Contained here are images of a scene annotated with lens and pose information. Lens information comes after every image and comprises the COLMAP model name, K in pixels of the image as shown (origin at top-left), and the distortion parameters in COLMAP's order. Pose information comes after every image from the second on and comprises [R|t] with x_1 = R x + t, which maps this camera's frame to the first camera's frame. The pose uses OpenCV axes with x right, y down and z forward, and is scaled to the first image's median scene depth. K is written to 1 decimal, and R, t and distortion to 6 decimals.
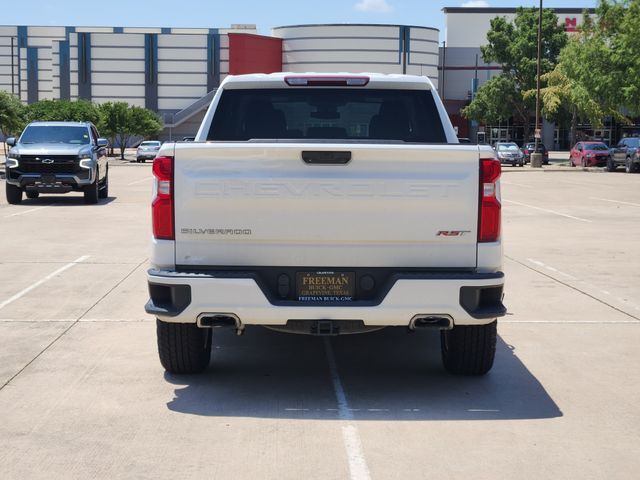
lens RADIAL K [[1246.3, 0, 301.0], [0, 1246.3, 194.5], [0, 0, 1]] dist [-0.355161, 3.476900]
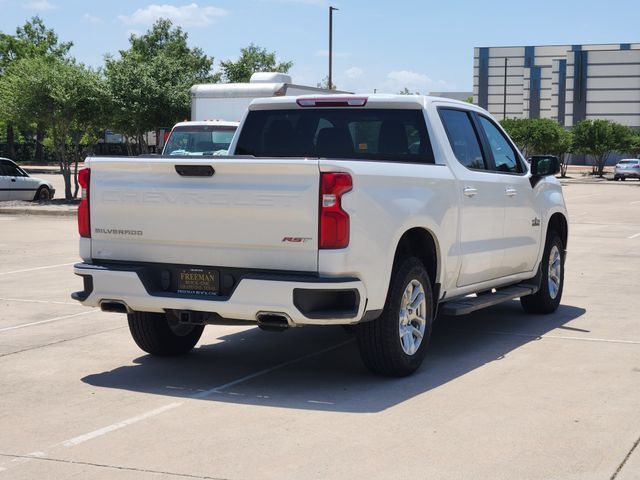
lens RADIAL K [[1246.3, 0, 301.0], [0, 1246.3, 194.5], [0, 0, 1]] dist [-0.355161, 3.476900]
pose [[0.895237, 0.015410, -0.445323, 0.604614], [-0.021903, 0.999716, -0.009438, 0.001520], [0.445051, 0.018203, 0.895320, 0.012460]]
